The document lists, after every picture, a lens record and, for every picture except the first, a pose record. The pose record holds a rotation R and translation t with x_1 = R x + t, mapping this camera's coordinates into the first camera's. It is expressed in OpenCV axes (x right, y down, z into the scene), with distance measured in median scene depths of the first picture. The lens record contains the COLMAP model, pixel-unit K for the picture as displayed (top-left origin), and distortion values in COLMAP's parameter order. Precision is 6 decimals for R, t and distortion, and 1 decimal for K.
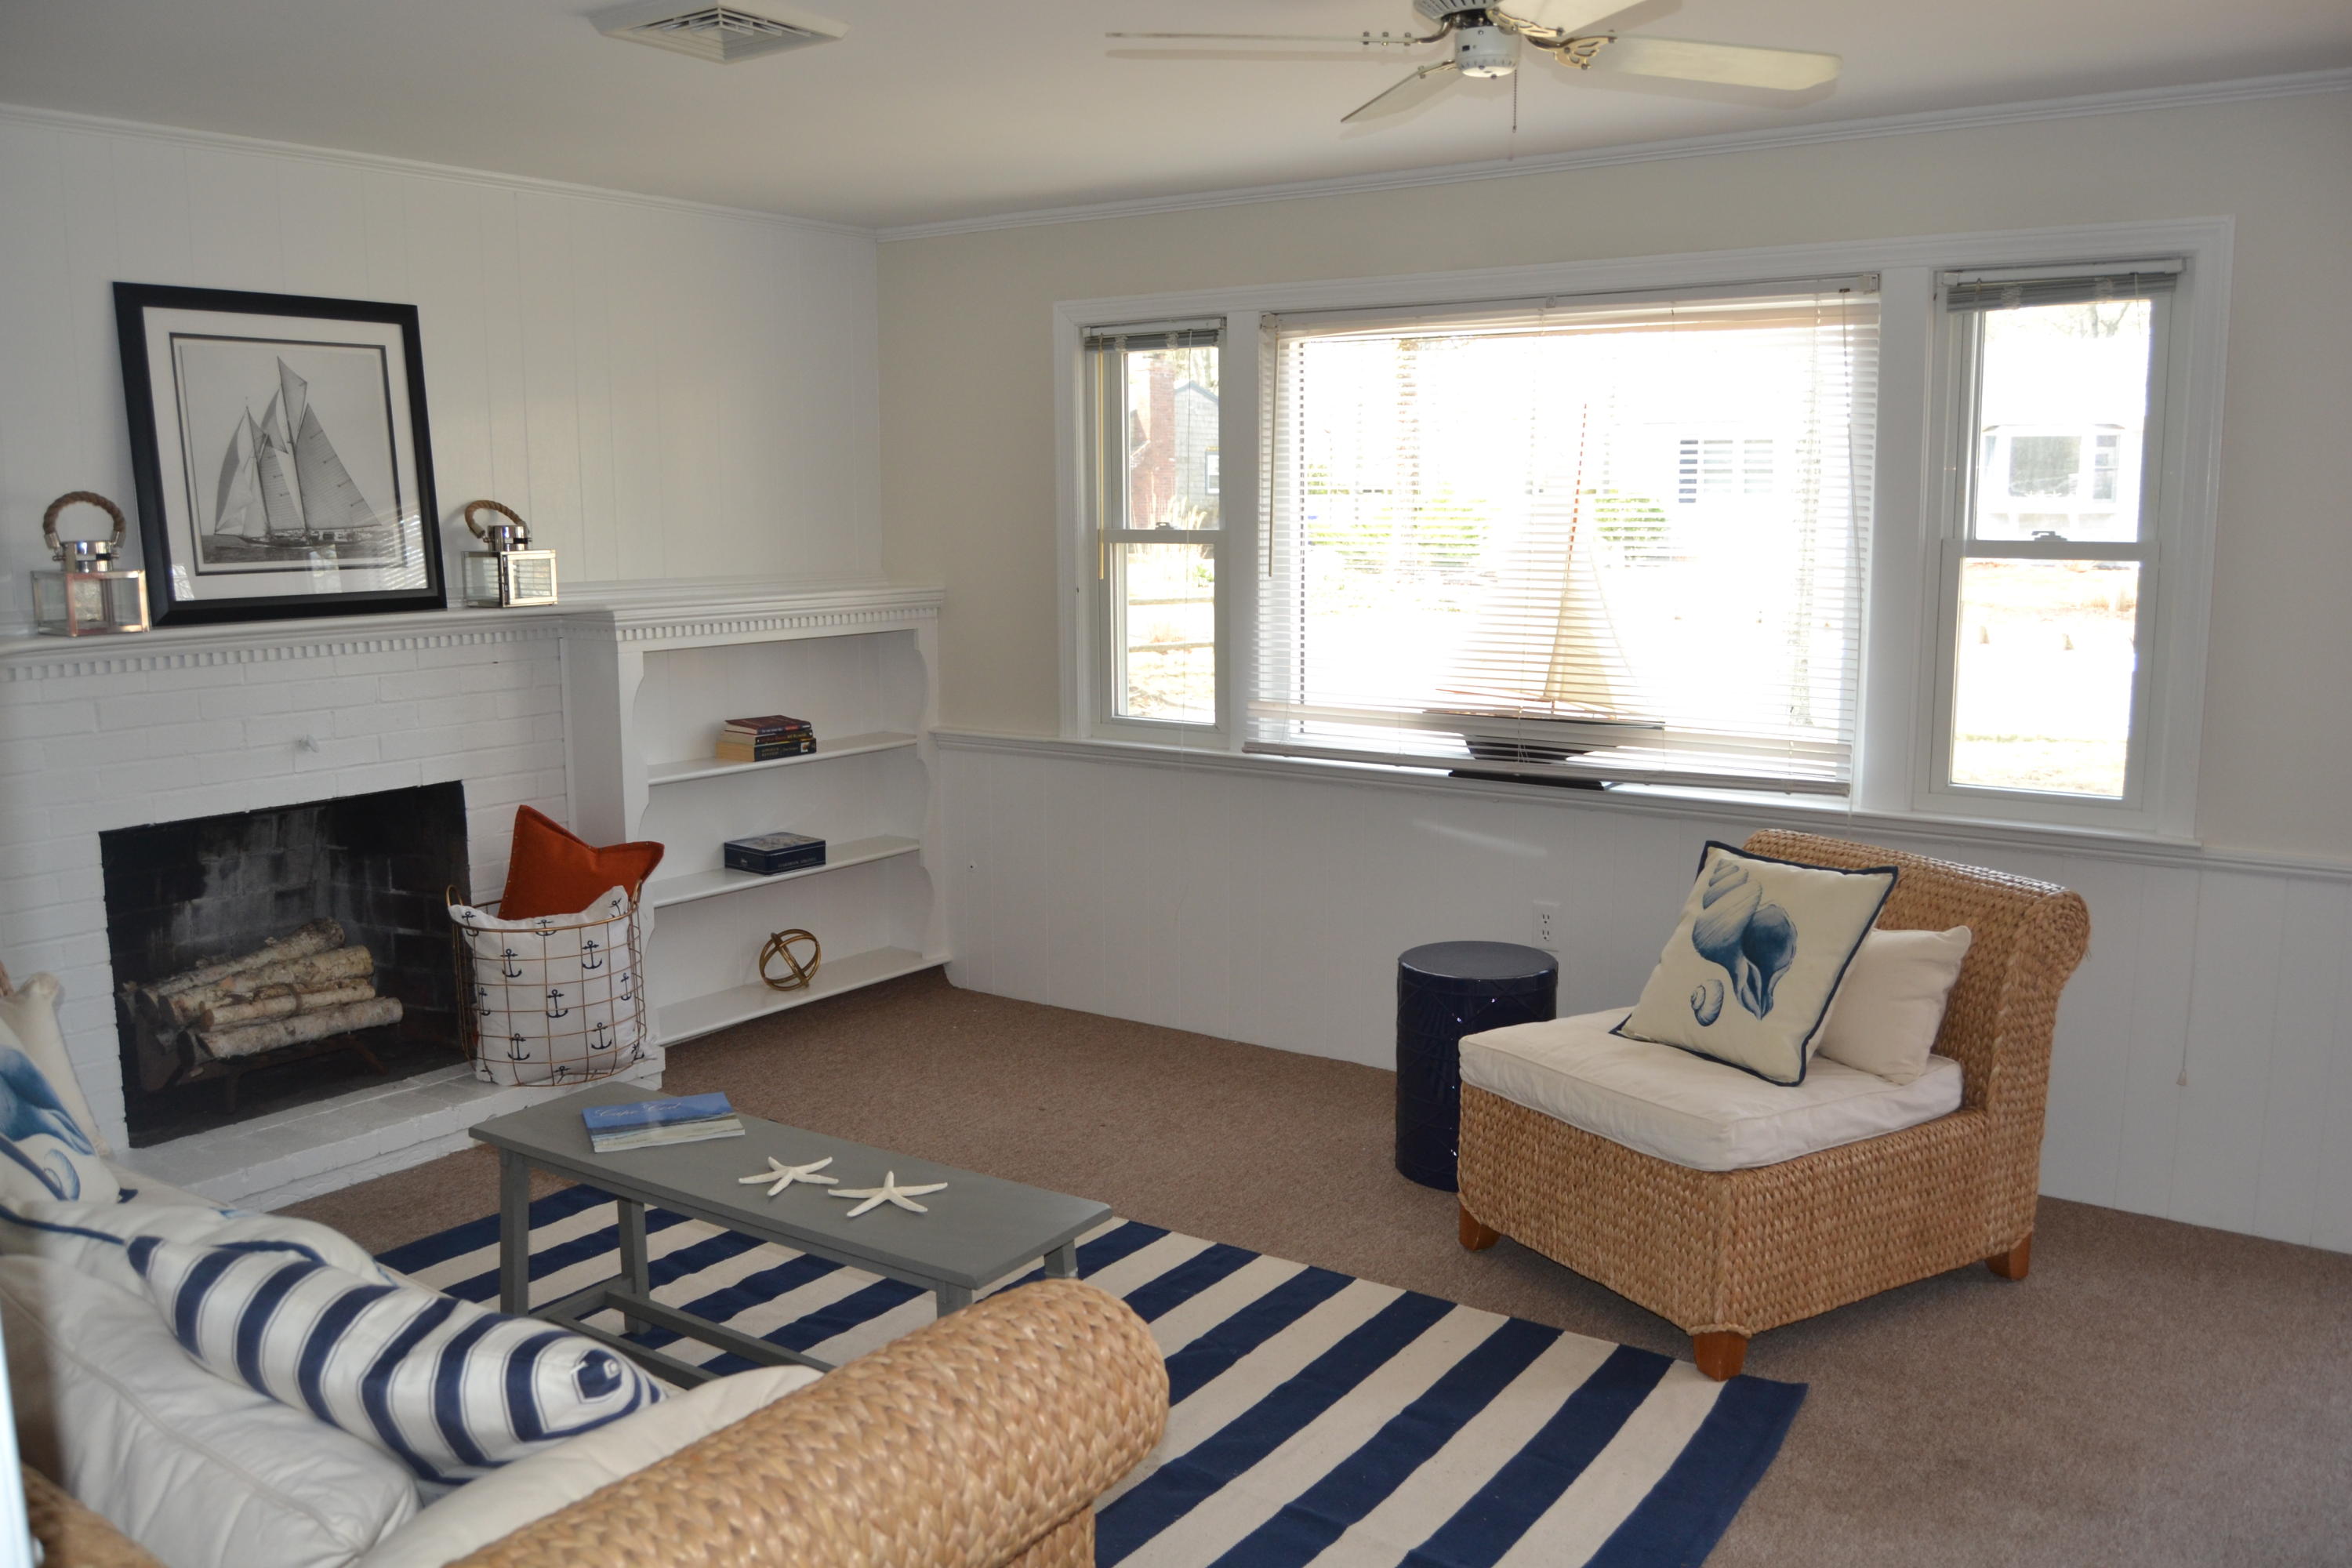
lens RADIAL K [[1879.0, 0, 1148.6], [0, 1879.0, 793.2], [0, 0, 1]] dist [-0.087051, 0.029450]
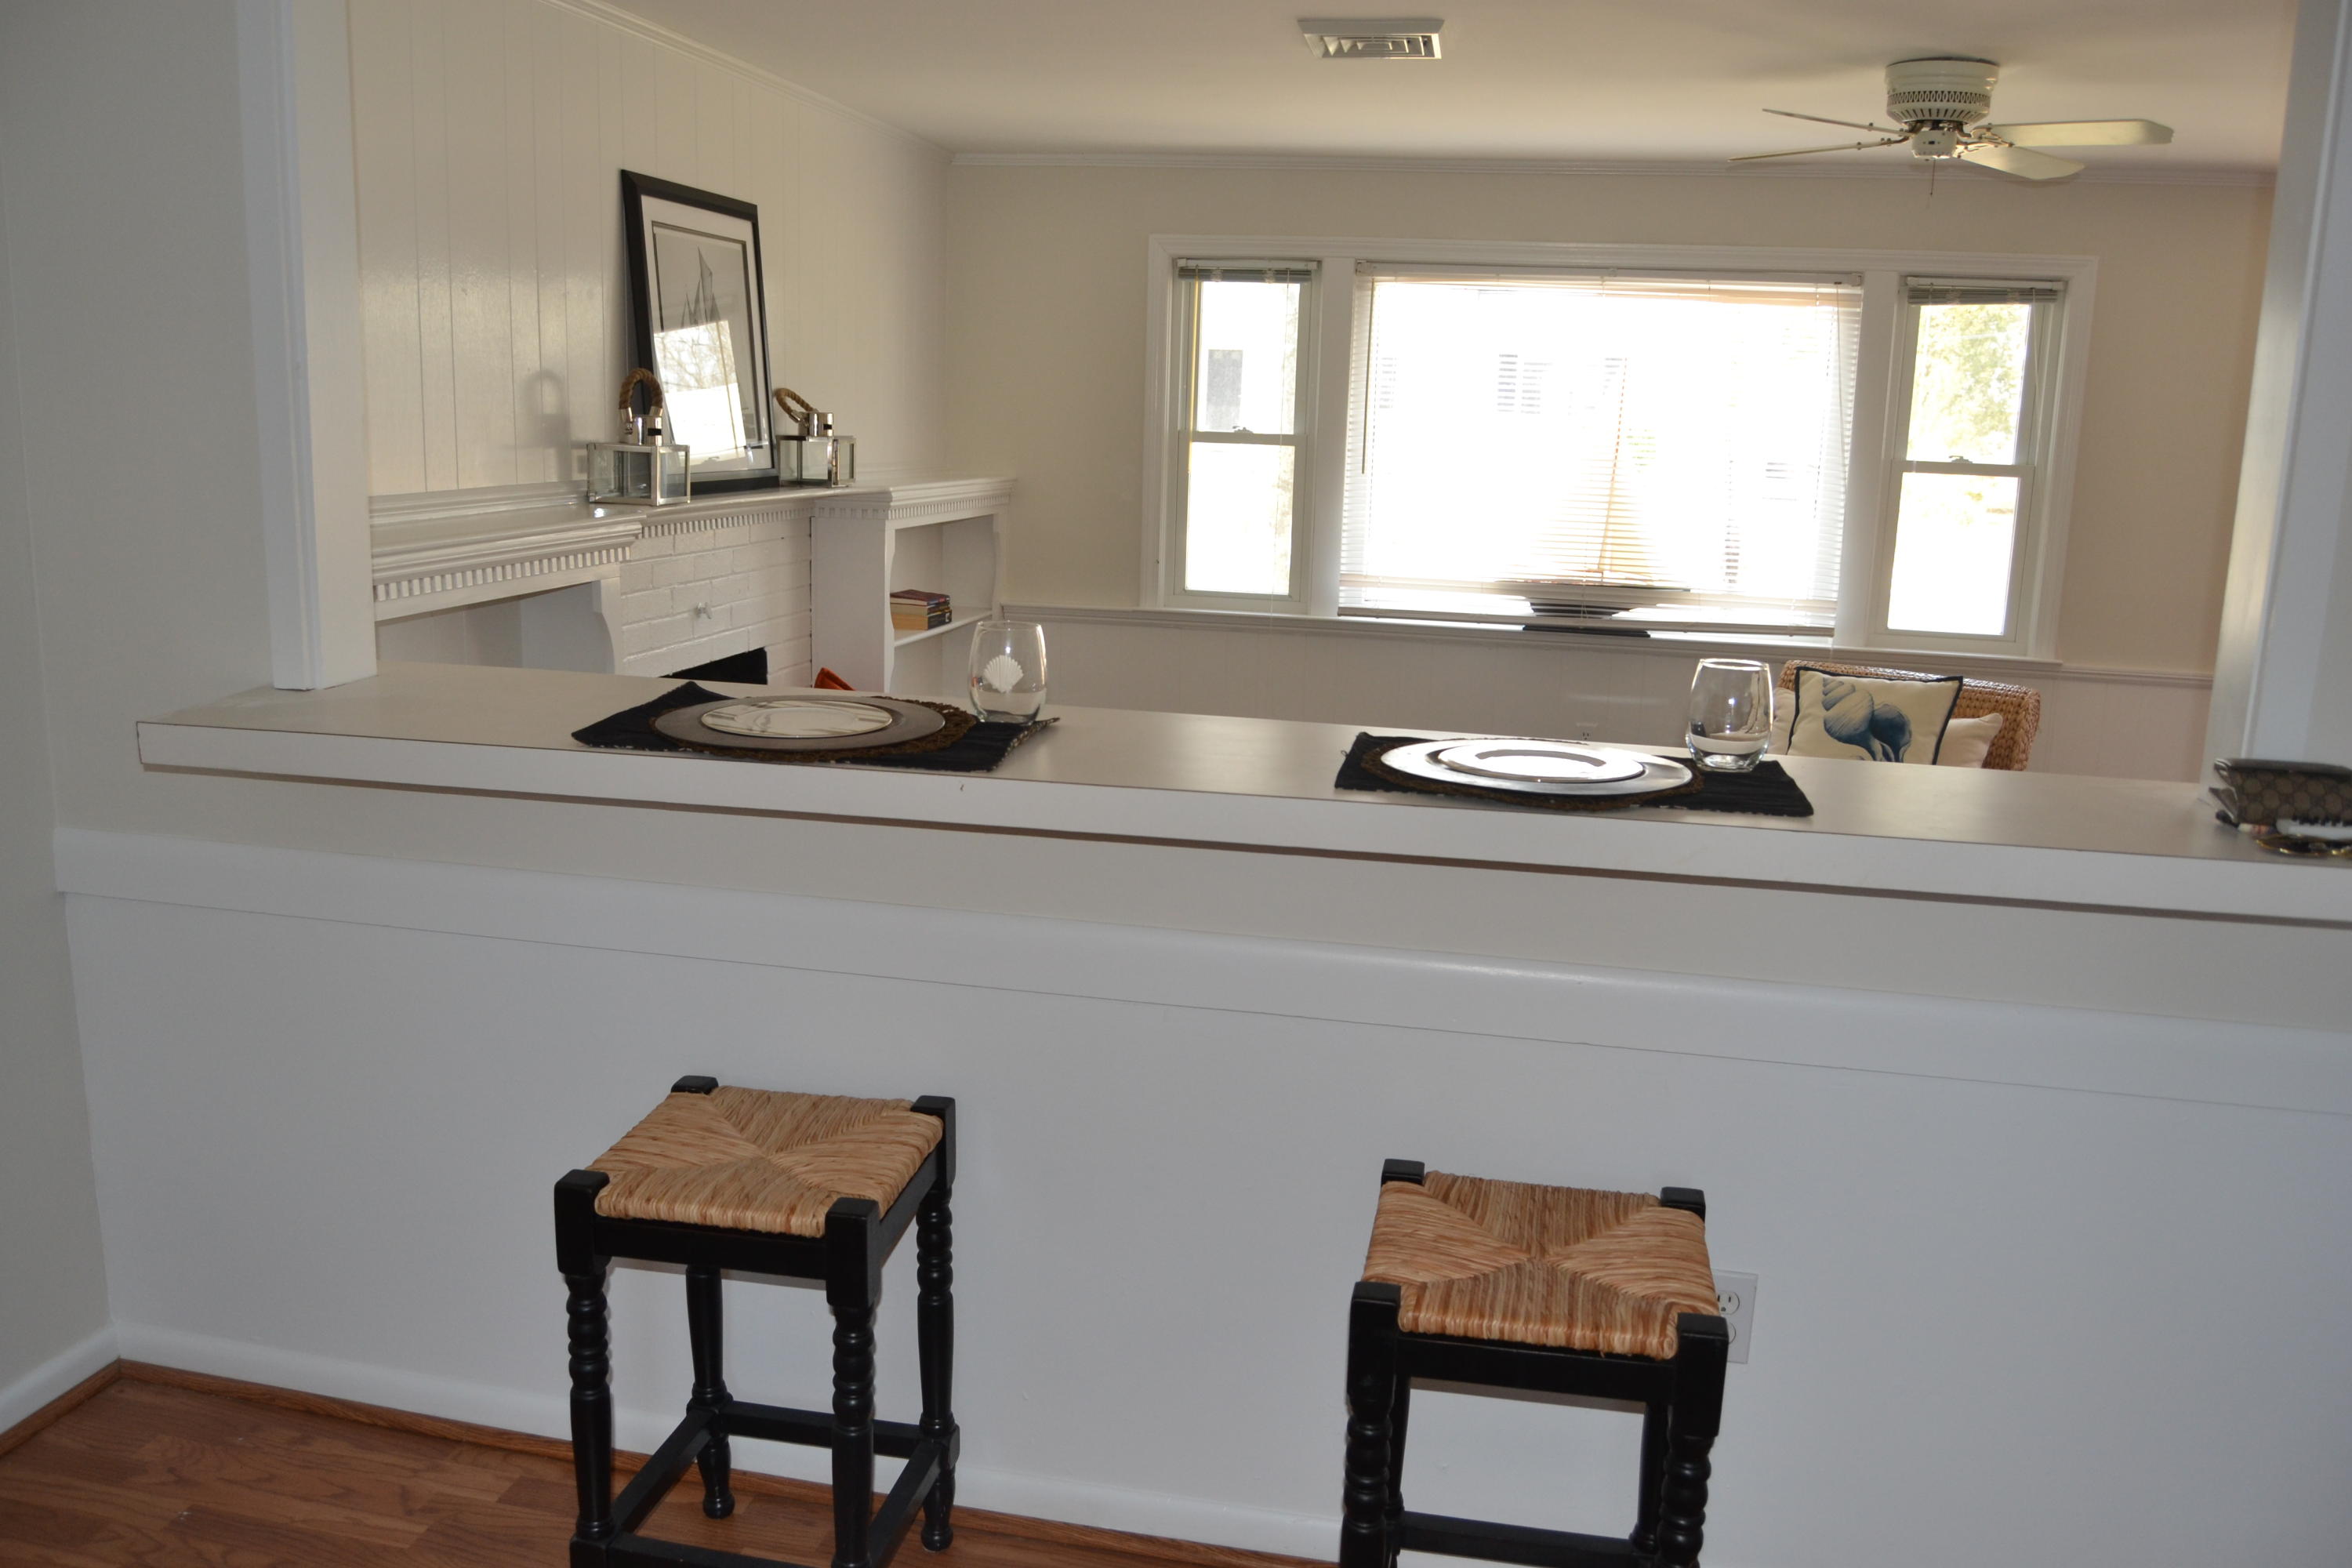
lens RADIAL K [[1879.0, 0, 1148.6], [0, 1879.0, 793.2], [0, 0, 1]] dist [-0.087051, 0.029450]
pose [[0.915096, -0.048616, 0.400295, -0.729752], [0.026806, 0.997844, 0.059909, 0.023459], [-0.402344, -0.044092, 0.914426, -0.116599]]
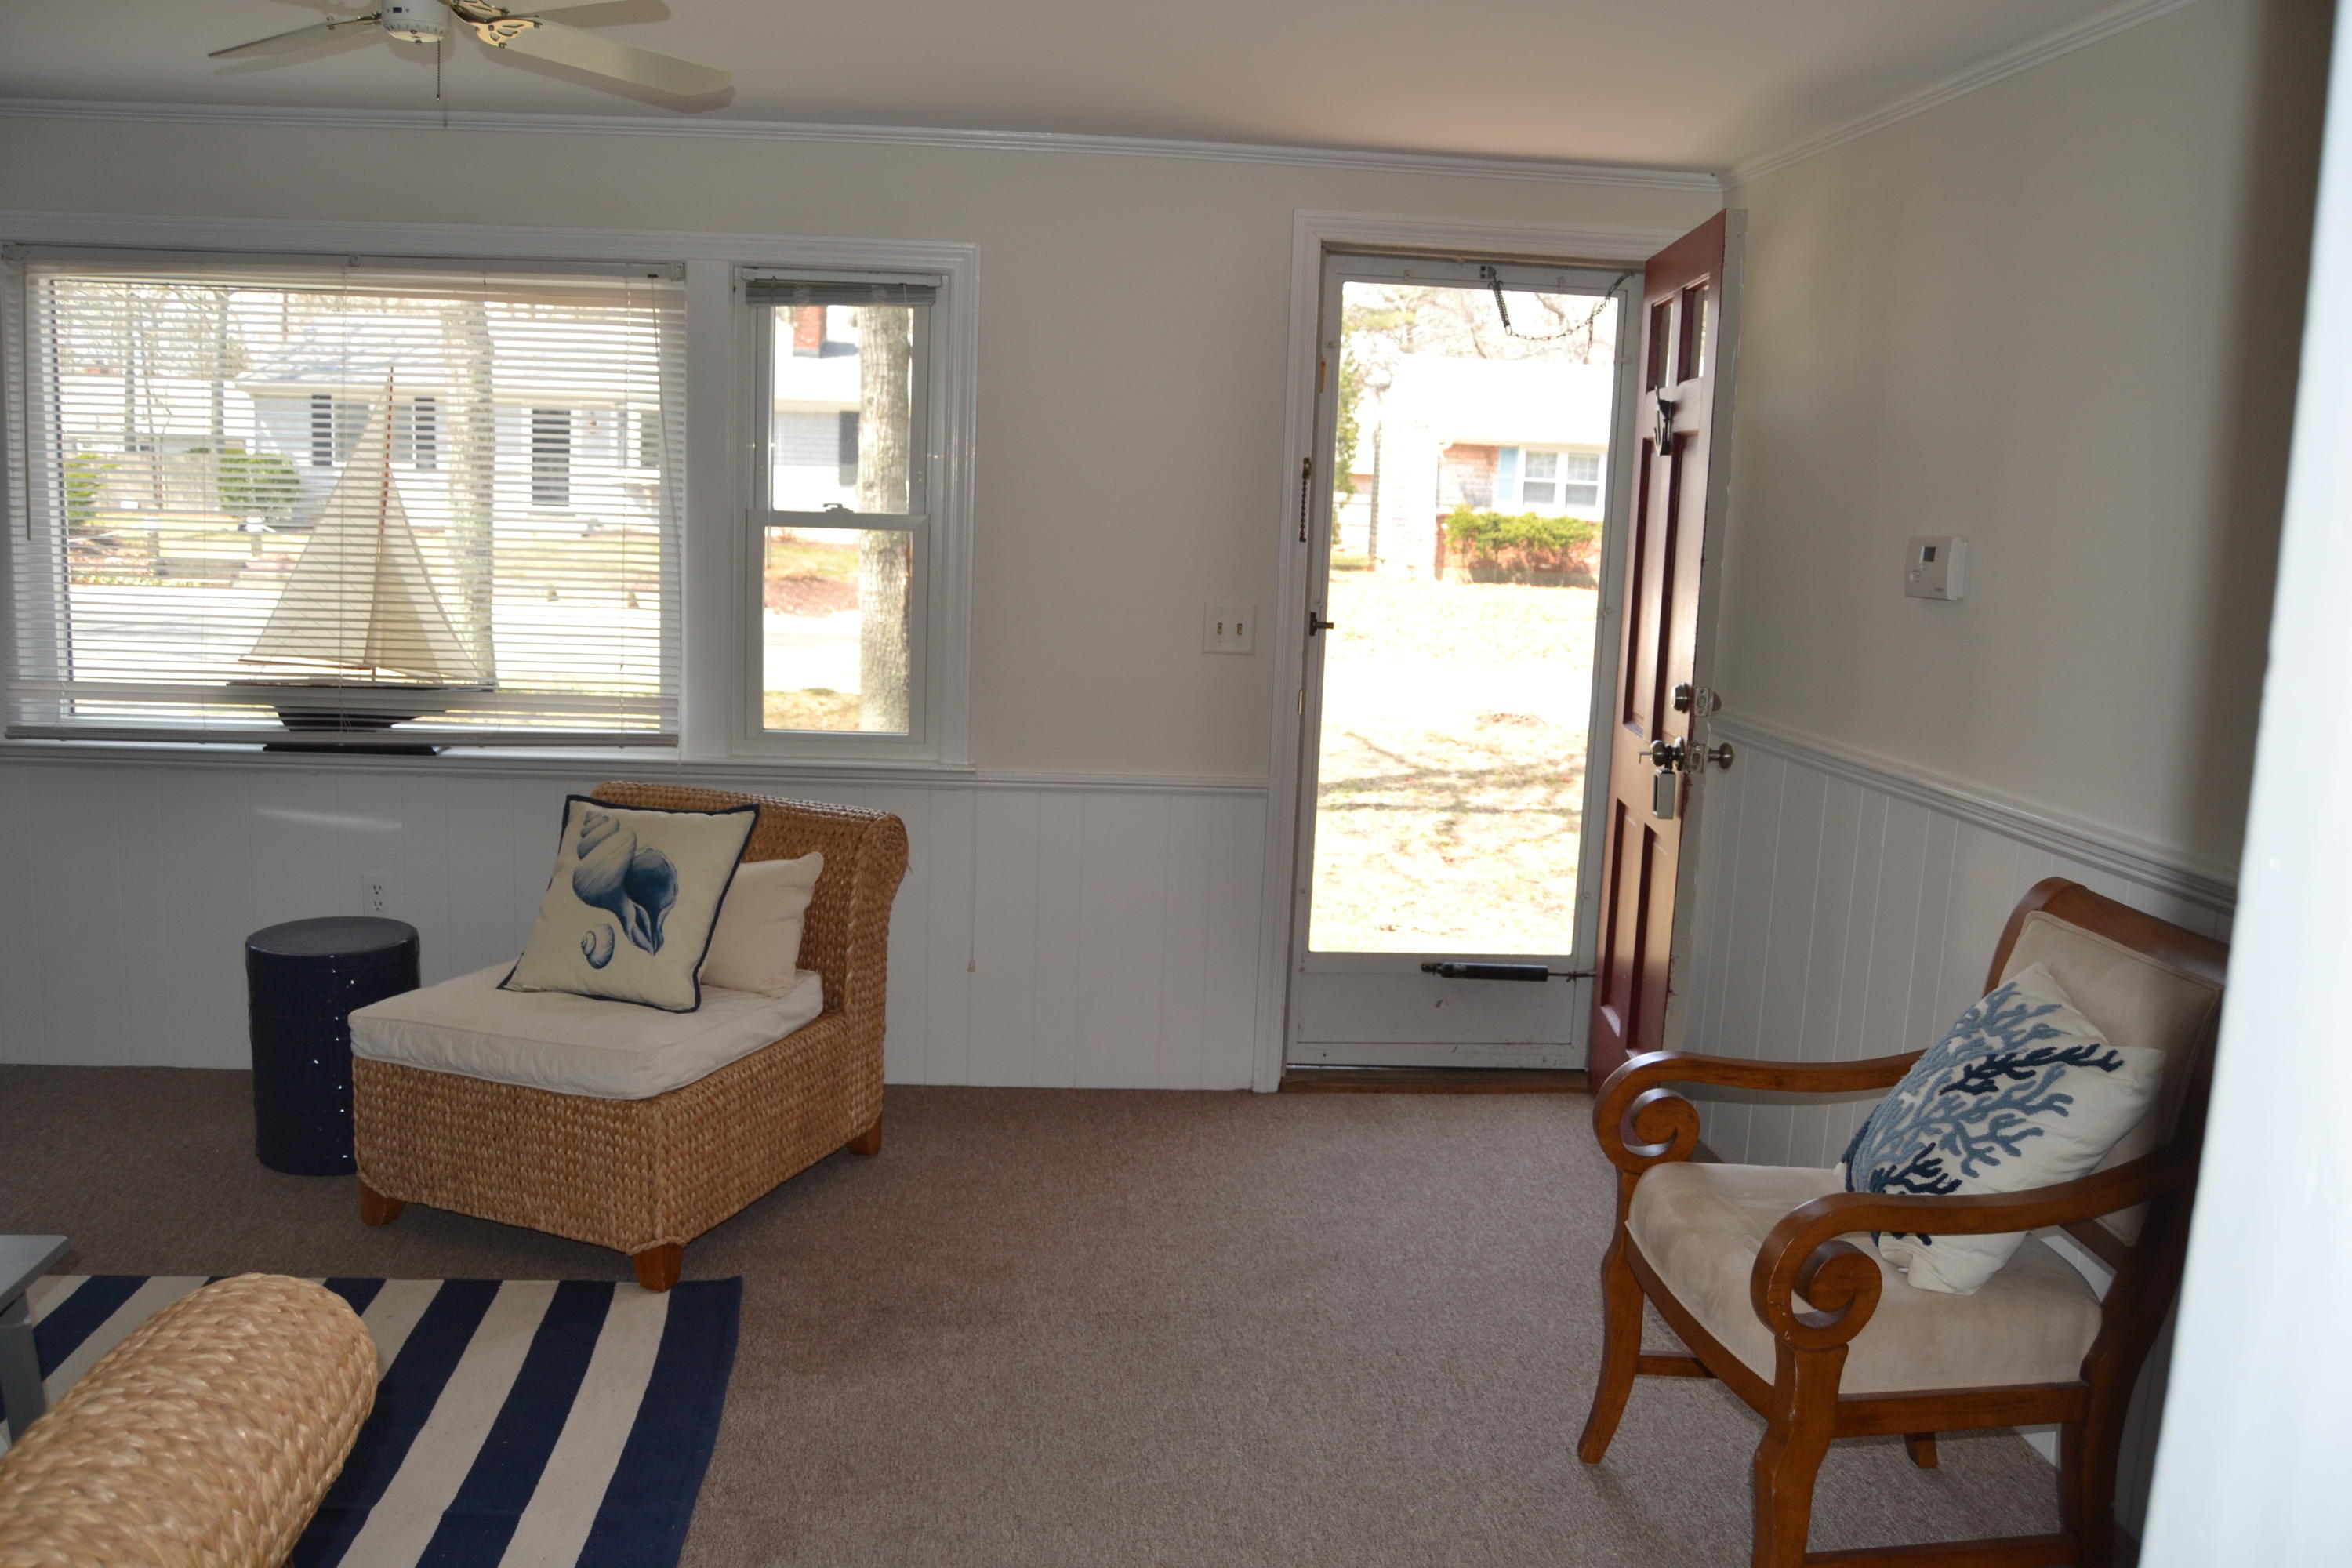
lens RADIAL K [[1879.0, 0, 1148.6], [0, 1879.0, 793.2], [0, 0, 1]] dist [-0.087051, 0.029450]
pose [[0.759342, -0.069602, 0.646958, -0.127227], [0.058084, 0.997544, 0.039146, 0.002312], [-0.648094, 0.007852, 0.761520, -0.006646]]
